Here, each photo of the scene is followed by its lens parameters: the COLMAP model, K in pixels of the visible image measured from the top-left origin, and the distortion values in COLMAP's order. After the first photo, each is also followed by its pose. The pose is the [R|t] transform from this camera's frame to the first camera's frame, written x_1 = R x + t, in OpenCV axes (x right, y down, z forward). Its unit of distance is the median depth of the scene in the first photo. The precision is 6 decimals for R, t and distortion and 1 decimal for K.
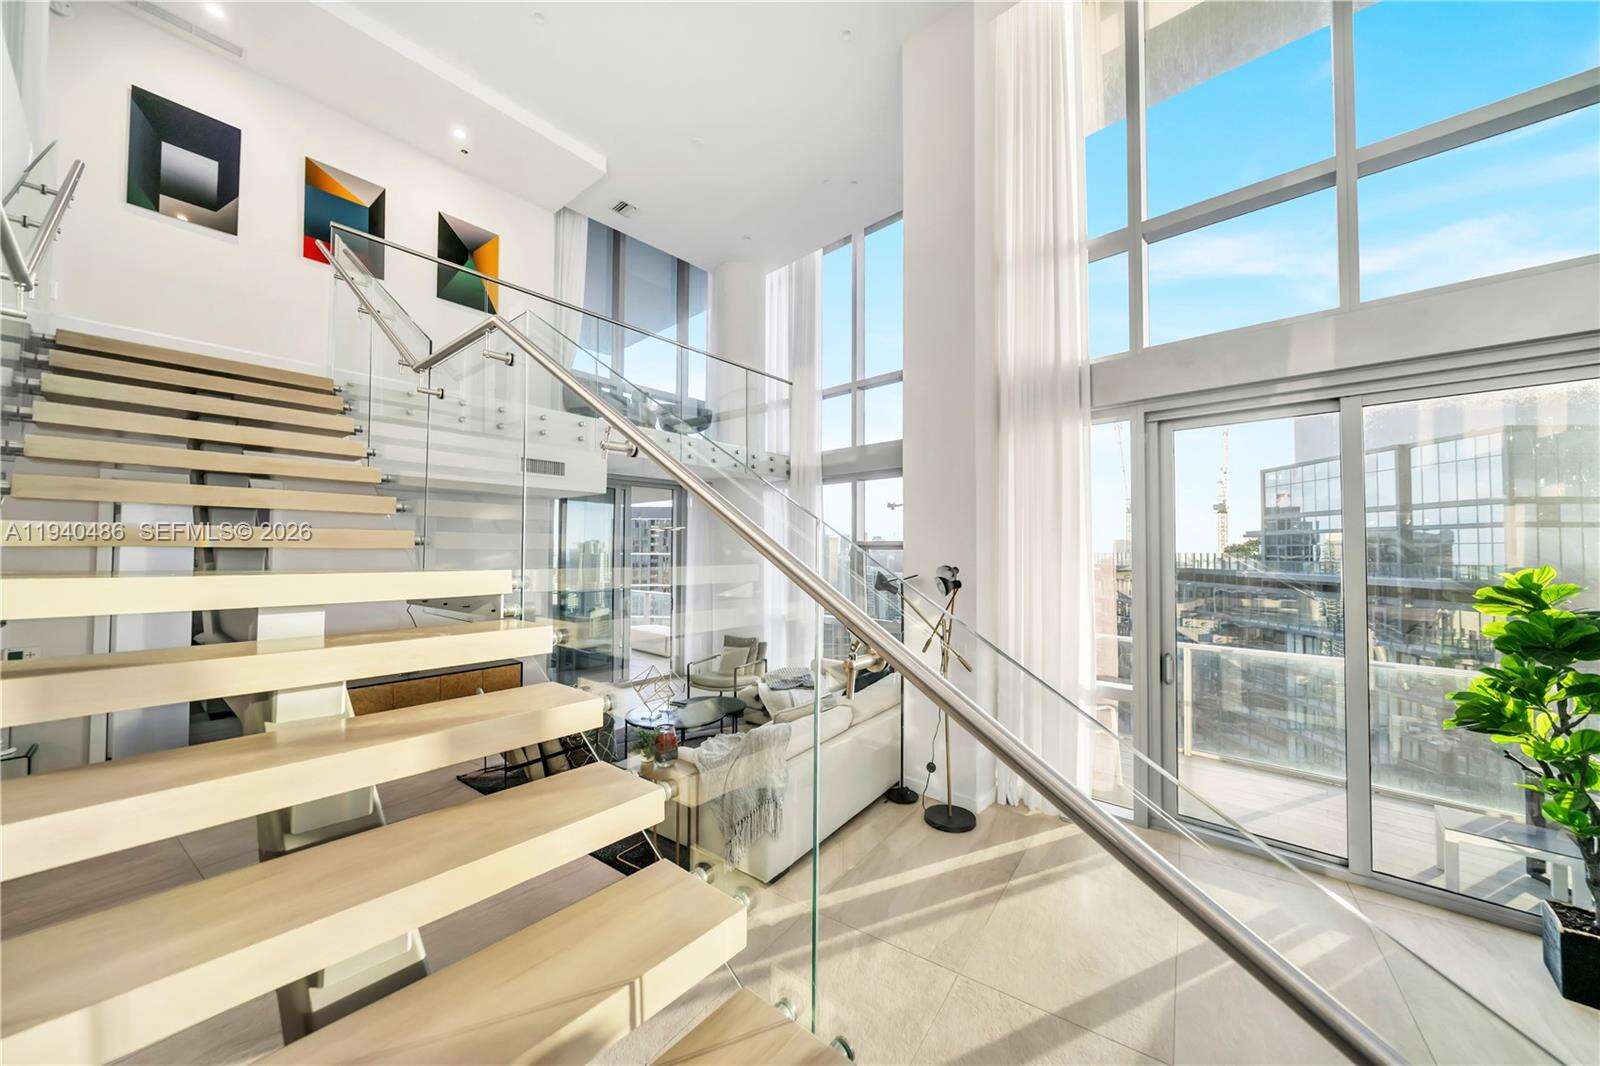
lens RADIAL K [[565.9, 0, 789.9], [0, 565.9, 532.5], [0, 0, 1]] dist [-0.000713, 0.000264]
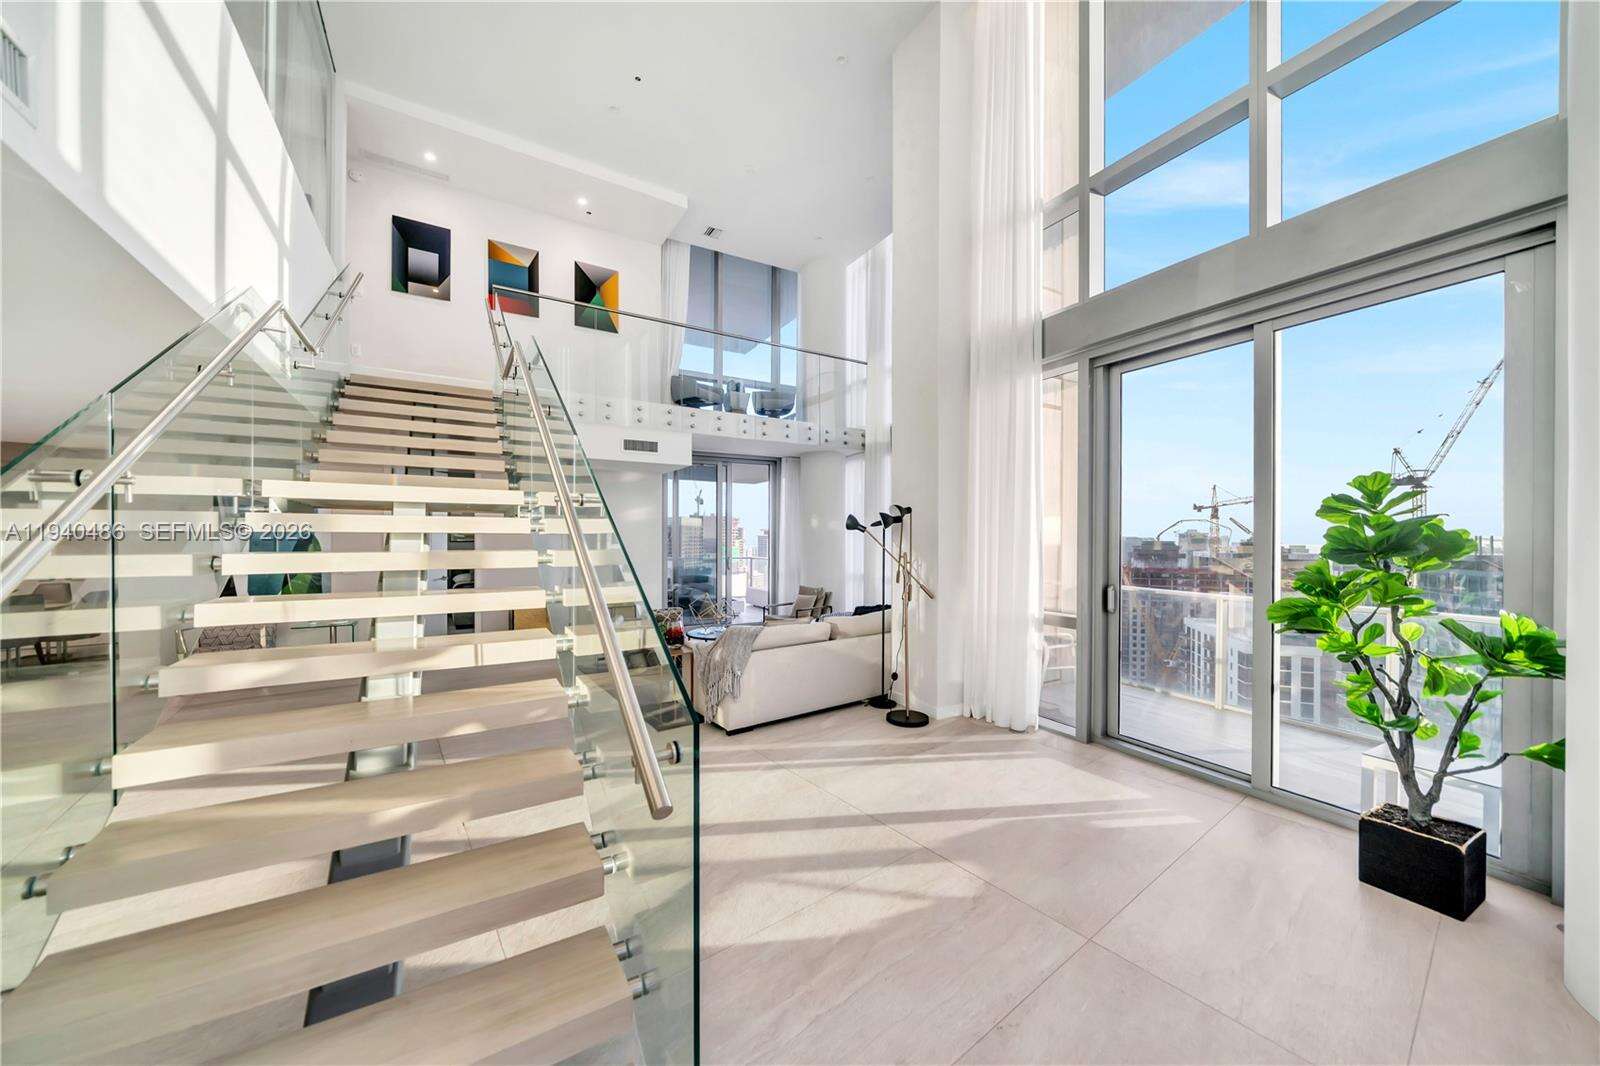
lens RADIAL K [[565.9, 0, 810.7], [0, 565.9, 539.5], [0, 0, 1]] dist [-0.000713, 0.000264]
pose [[0.952174, -0.002341, -0.305547, 0.406826], [0.010730, 0.999610, 0.025780, 0.084692], [0.305368, -0.027825, 0.951828, -0.166456]]
